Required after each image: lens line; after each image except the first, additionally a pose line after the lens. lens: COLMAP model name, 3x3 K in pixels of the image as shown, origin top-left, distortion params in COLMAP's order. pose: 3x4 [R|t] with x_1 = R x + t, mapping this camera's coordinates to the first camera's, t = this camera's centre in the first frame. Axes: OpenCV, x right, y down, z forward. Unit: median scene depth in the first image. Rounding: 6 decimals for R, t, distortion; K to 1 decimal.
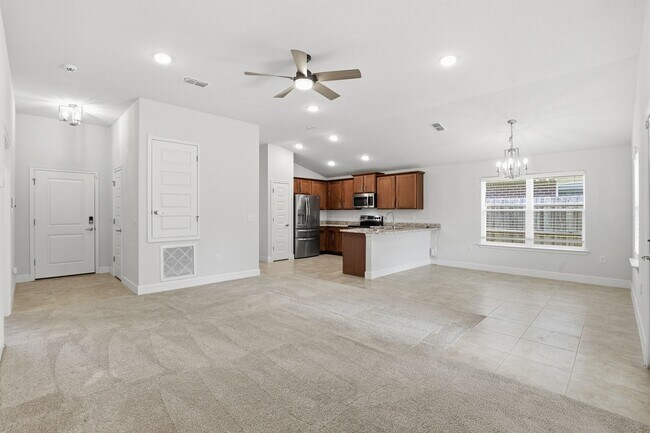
lens RADIAL K [[305.2, 0, 325.0], [0, 305.2, 216.5], [0, 0, 1]] dist [0.000477, -0.000006]
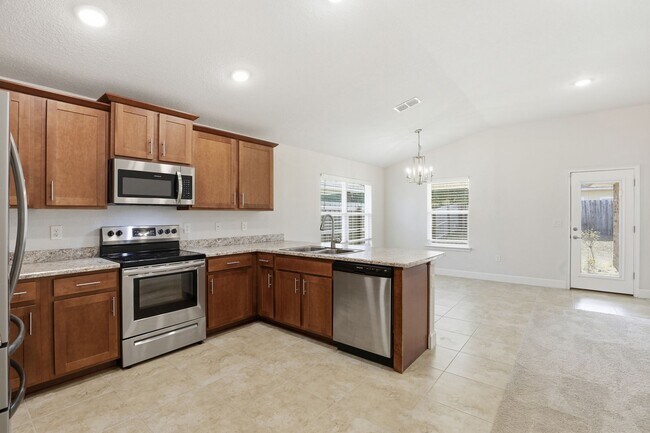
lens RADIAL K [[305.2, 0, 325.0], [0, 305.2, 216.5], [0, 0, 1]] dist [0.000477, -0.000006]
pose [[-0.069116, 0.004723, 0.997597, -0.390600], [0.014289, 0.999891, -0.003744, -0.012835], [-0.997506, 0.013995, -0.069176, 1.304480]]
